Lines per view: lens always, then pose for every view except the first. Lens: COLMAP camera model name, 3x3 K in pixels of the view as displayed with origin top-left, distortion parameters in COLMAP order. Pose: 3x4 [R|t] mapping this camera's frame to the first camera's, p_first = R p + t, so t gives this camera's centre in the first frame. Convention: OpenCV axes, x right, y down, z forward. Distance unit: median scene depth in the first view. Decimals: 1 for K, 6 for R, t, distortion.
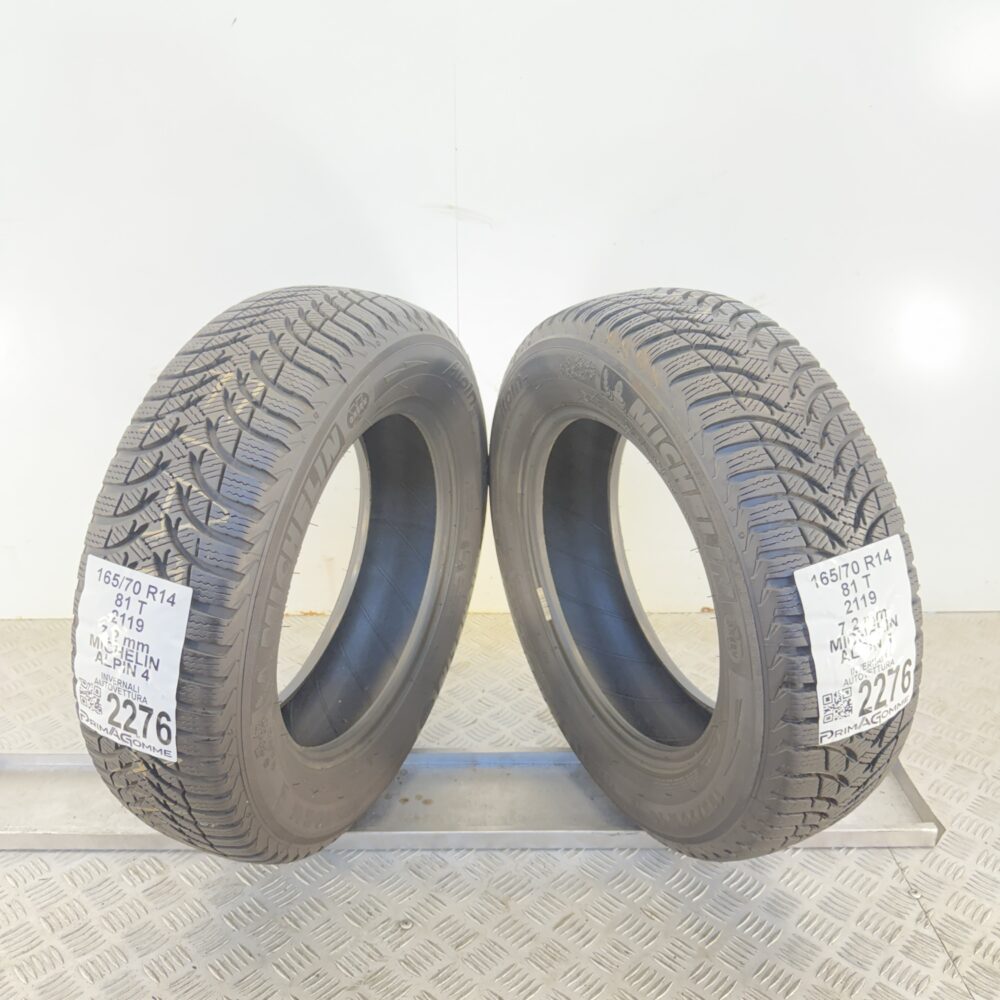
lens RADIAL K [[919.4, 0, 500.0], [0, 919.4, 500.0], [0, 0, 1]] dist [0.177269, -0.450442]
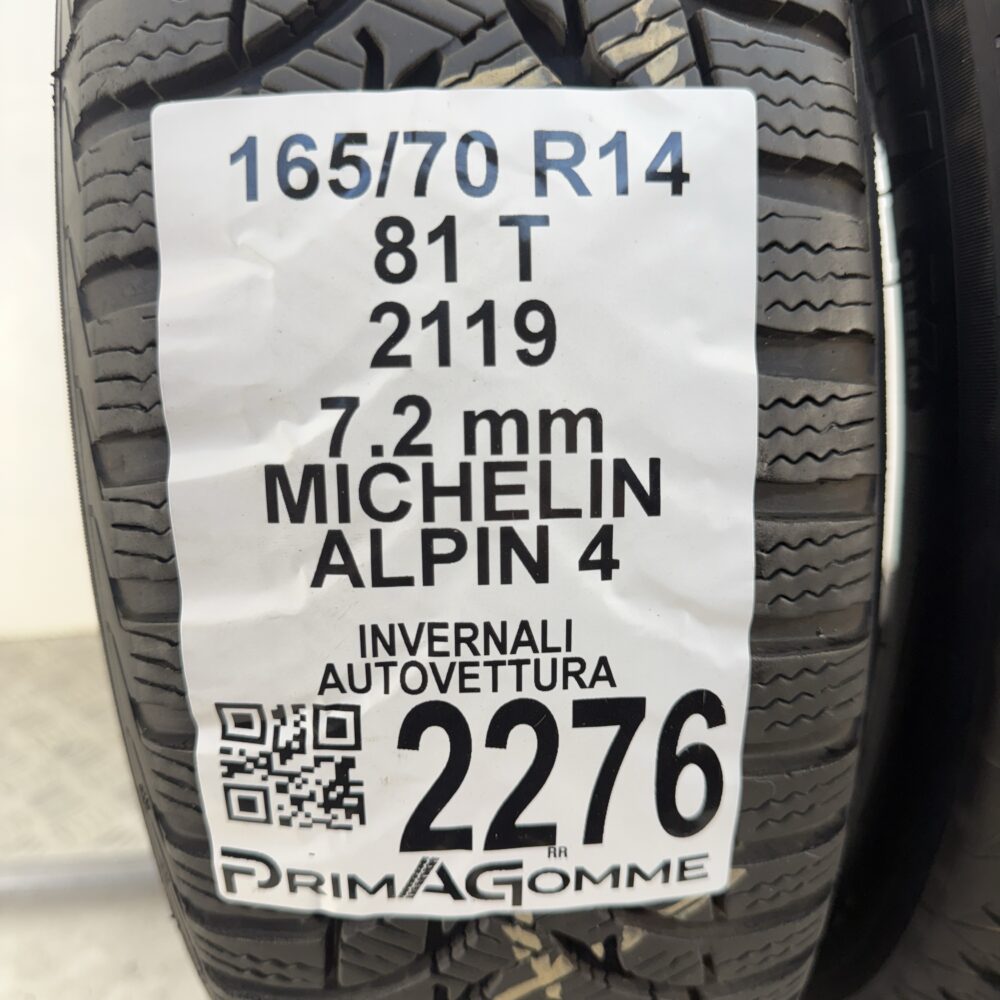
lens RADIAL K [[919.4, 0, 500.0], [0, 919.4, 500.0], [0, 0, 1]] dist [0.177269, -0.450442]
pose [[0.906852, -0.255025, 0.335532, -0.470454], [0.267291, 0.963564, 0.009951, 0.165731], [-0.325844, 0.080660, 0.941976, 0.797703]]
